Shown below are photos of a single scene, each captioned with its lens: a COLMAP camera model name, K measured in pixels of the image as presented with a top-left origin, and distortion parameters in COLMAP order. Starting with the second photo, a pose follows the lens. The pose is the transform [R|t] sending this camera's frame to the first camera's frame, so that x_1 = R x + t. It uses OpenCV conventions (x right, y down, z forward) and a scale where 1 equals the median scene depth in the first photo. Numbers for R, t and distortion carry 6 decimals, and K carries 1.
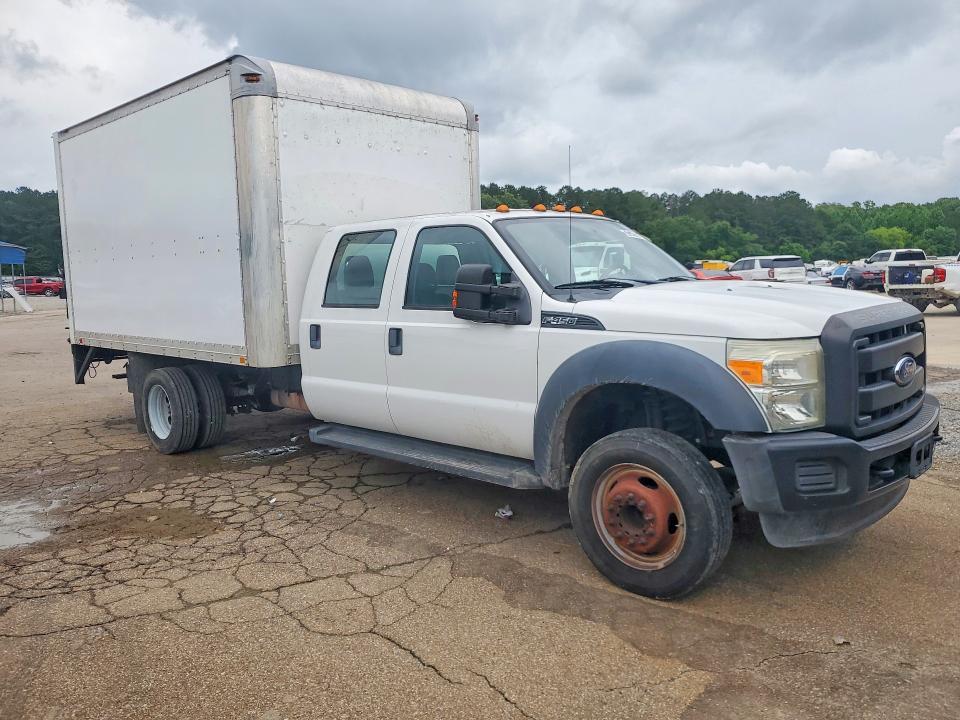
lens RADIAL K [[726.4, 0, 480.0], [0, 726.4, 360.0], [0, 0, 1]] dist [0.004078, 0.002465]
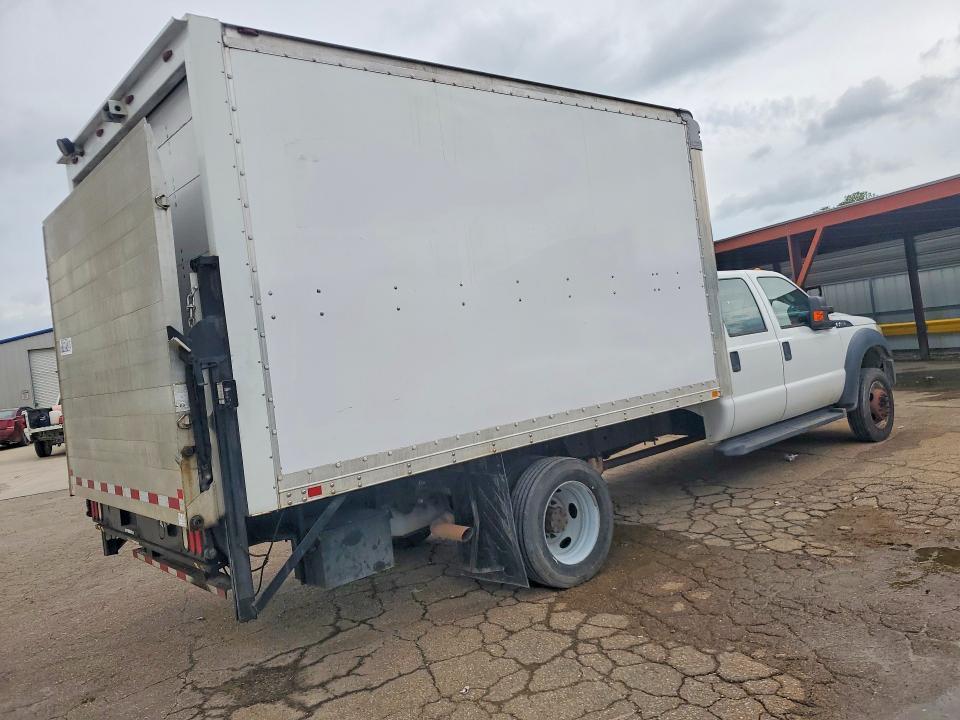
lens RADIAL K [[759.5, 0, 480.0], [0, 759.5, 360.0], [0, 0, 1]] dist [0.015553, 0.001303]
pose [[0.118972, -0.002155, 0.992895, -1.442061], [0.239493, 0.970534, -0.026590, -0.097126], [-0.963581, 0.240955, 0.115982, 1.203609]]
